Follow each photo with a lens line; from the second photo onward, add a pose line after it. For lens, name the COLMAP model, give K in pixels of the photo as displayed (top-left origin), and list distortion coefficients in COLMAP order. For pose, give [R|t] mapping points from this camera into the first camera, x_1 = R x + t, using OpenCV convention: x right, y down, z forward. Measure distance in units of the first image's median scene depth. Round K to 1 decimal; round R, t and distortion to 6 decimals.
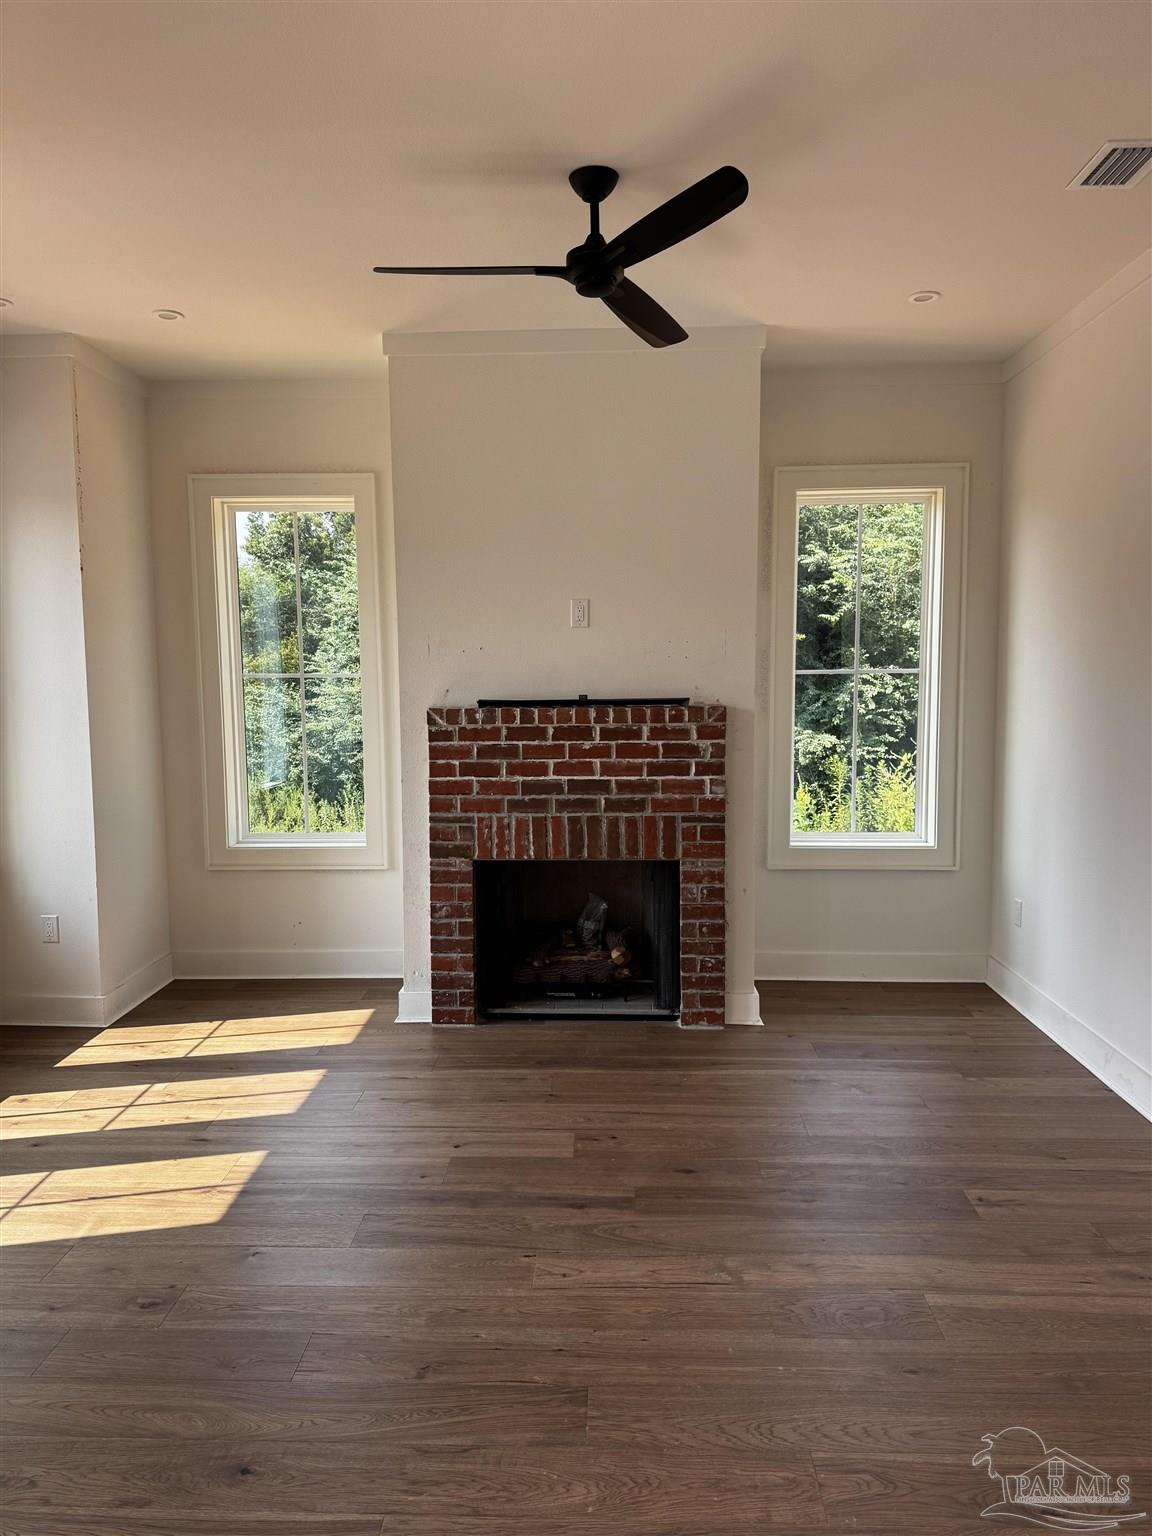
lens RADIAL K [[1087.1, 0, 564.5], [0, 1087.1, 761.6], [0, 0, 1]] dist [0.064533, -0.067012]
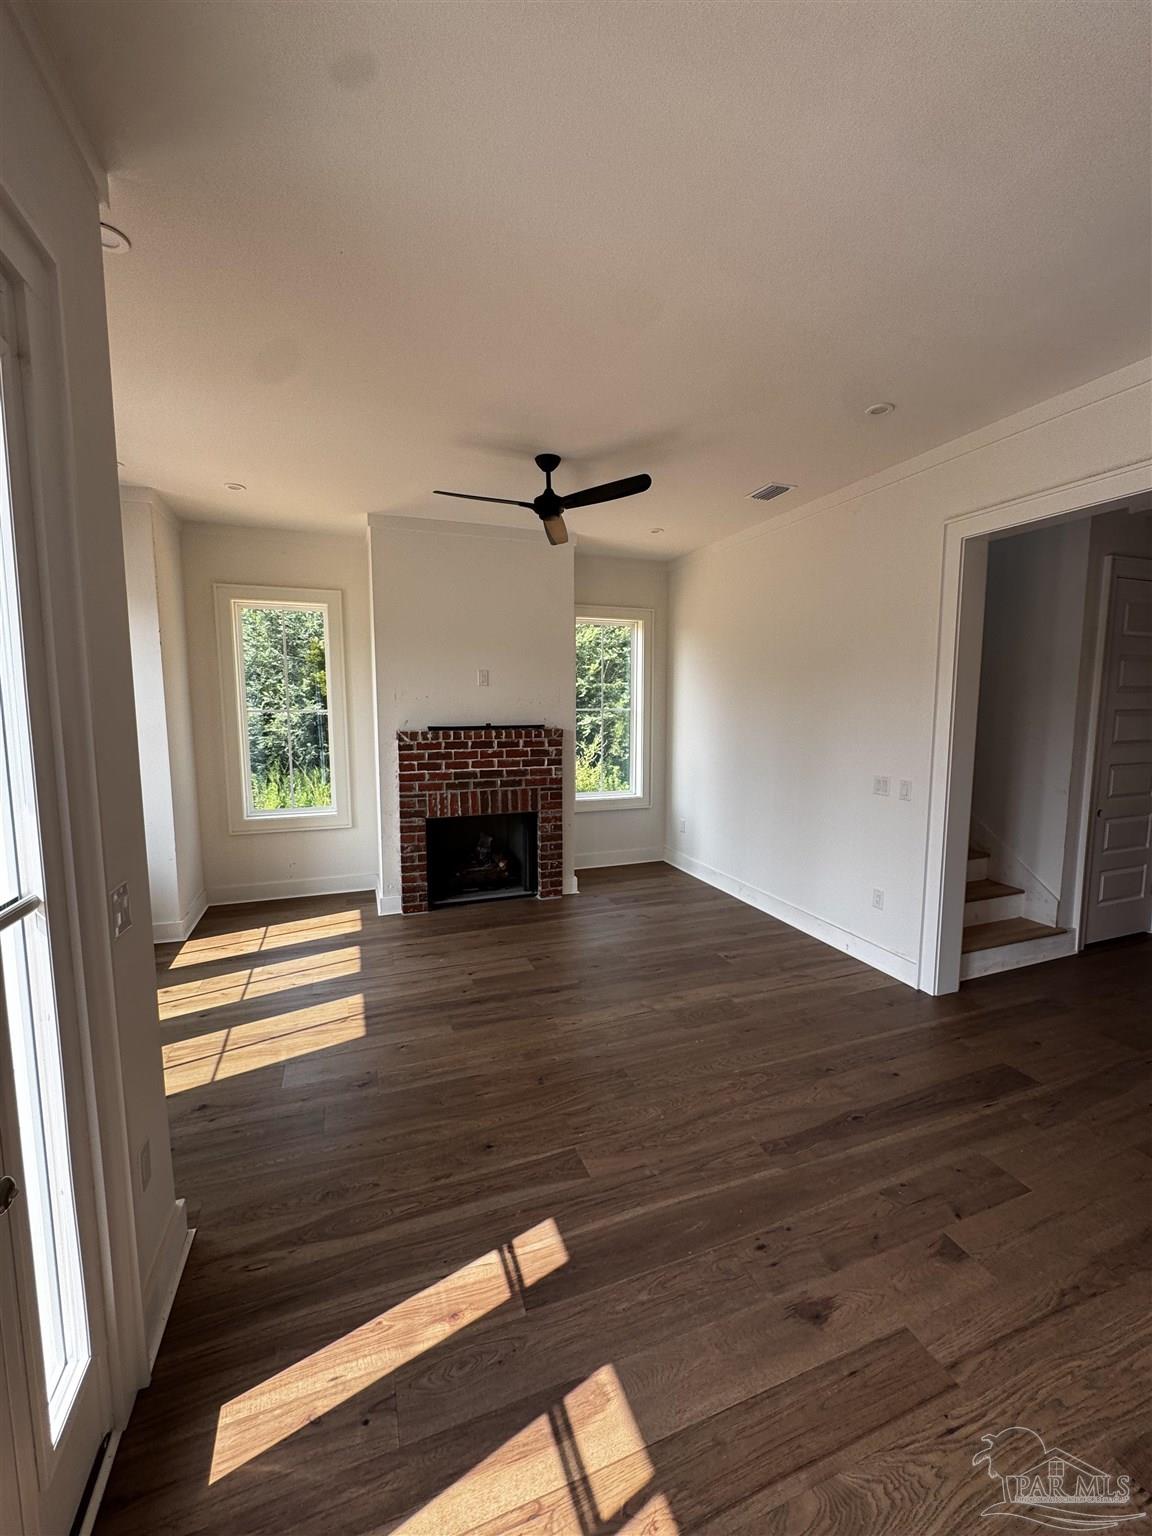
lens RADIAL K [[618.5, 0, 578.6], [0, 618.5, 758.7], [0, 0, 1]] dist [0.000053, 0.001679]
pose [[0.922553, -0.027707, 0.384874, -0.251561], [0.023234, 0.999598, 0.016267, -0.016780], [-0.385170, -0.006065, 0.922826, -0.016131]]
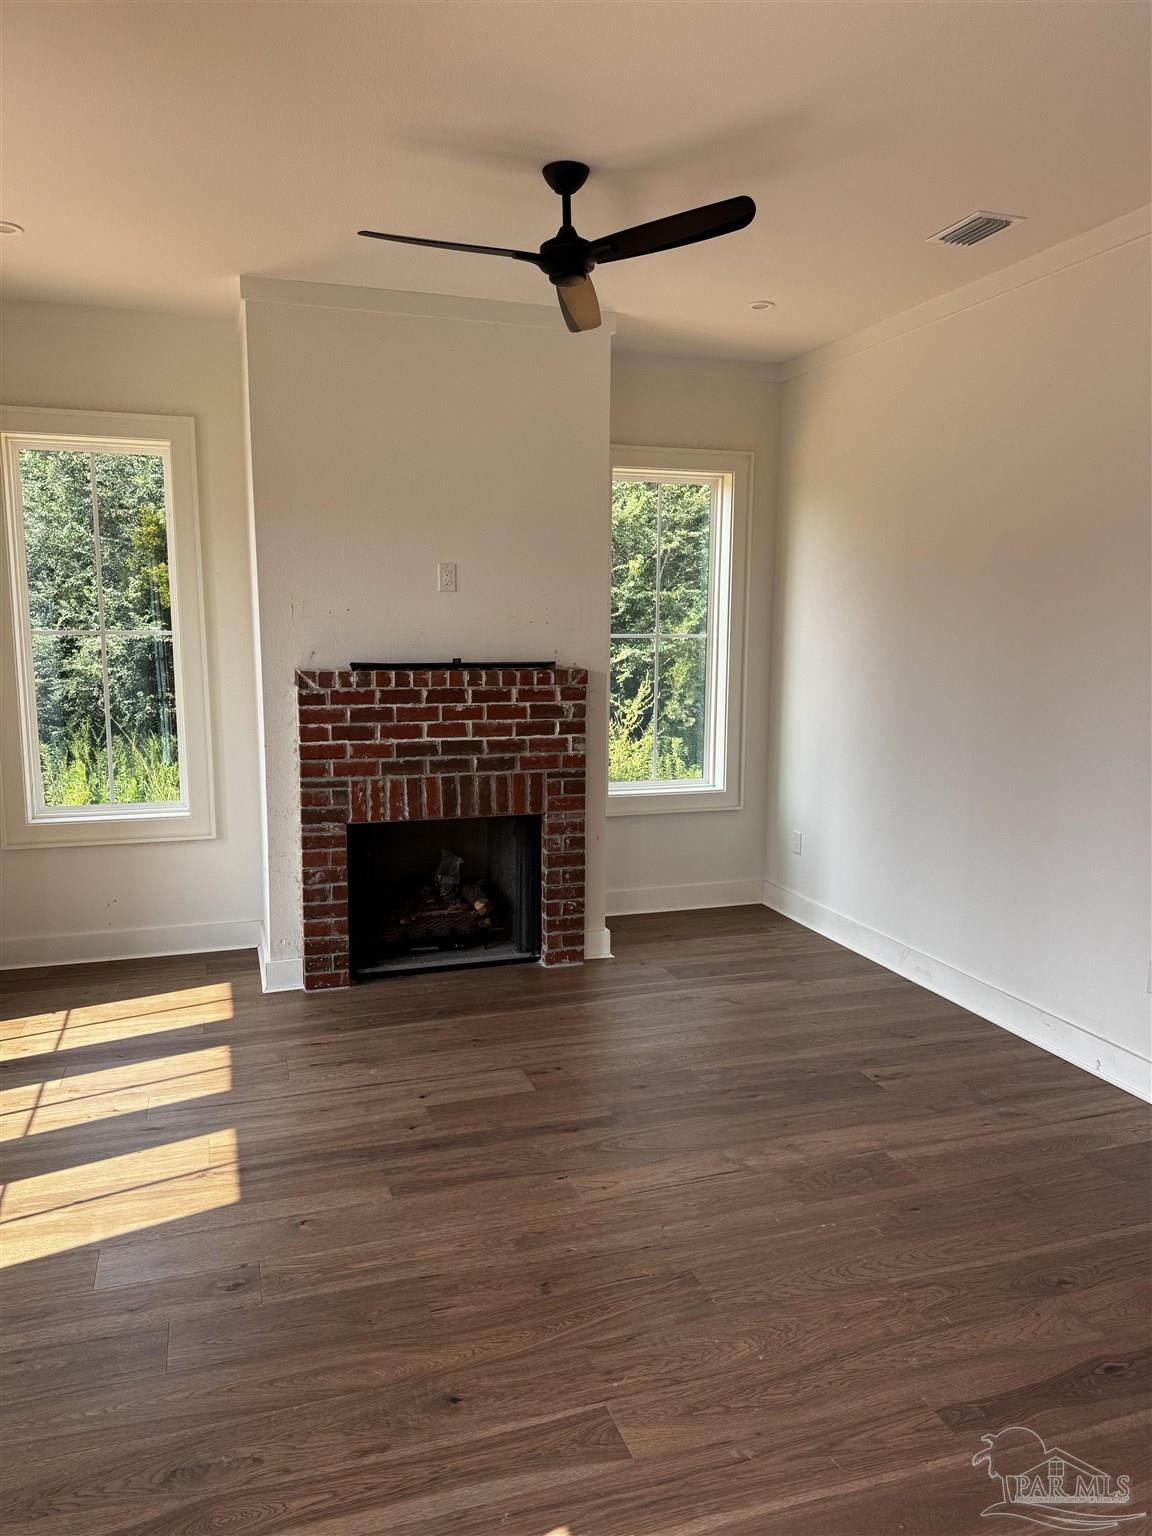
lens RADIAL K [[1087.1, 0, 575.2], [0, 1087.1, 764.2], [0, 0, 1]] dist [0.064533, -0.067012]
pose [[0.935567, -0.032976, 0.351606, -0.251040], [0.015465, 0.998501, 0.052496, -0.014095], [-0.352810, -0.043676, 0.934675, -0.008666]]
